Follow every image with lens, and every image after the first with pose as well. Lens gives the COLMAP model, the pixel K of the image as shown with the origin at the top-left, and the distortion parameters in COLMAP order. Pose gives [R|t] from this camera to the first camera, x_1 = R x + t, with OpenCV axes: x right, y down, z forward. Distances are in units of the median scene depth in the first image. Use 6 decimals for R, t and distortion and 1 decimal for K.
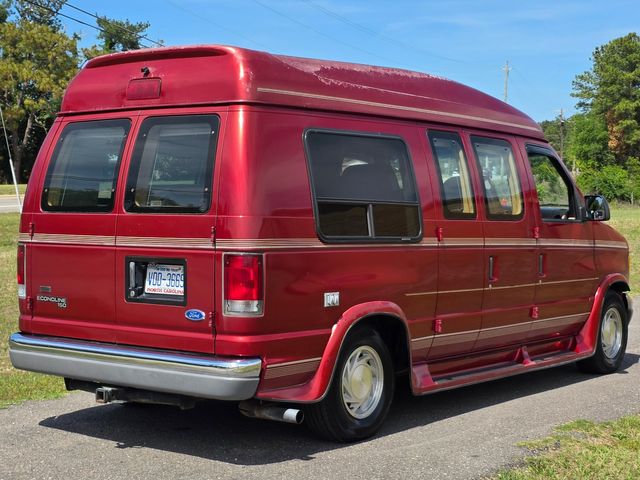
lens RADIAL K [[1146.7, 0, 320.0], [0, 1146.7, 240.0], [0, 0, 1]] dist [0.146794, -0.353753]
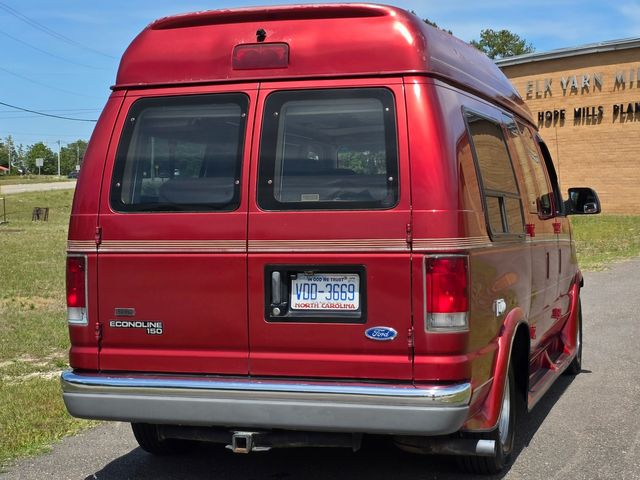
lens RADIAL K [[1146.7, 0, 320.0], [0, 1146.7, 240.0], [0, 0, 1]] dist [0.146794, -0.353753]
pose [[0.939486, -0.027932, 0.341446, -0.402972], [0.029988, 0.999550, -0.000744, -0.001362], [-0.341271, 0.010939, 0.939901, 0.240188]]
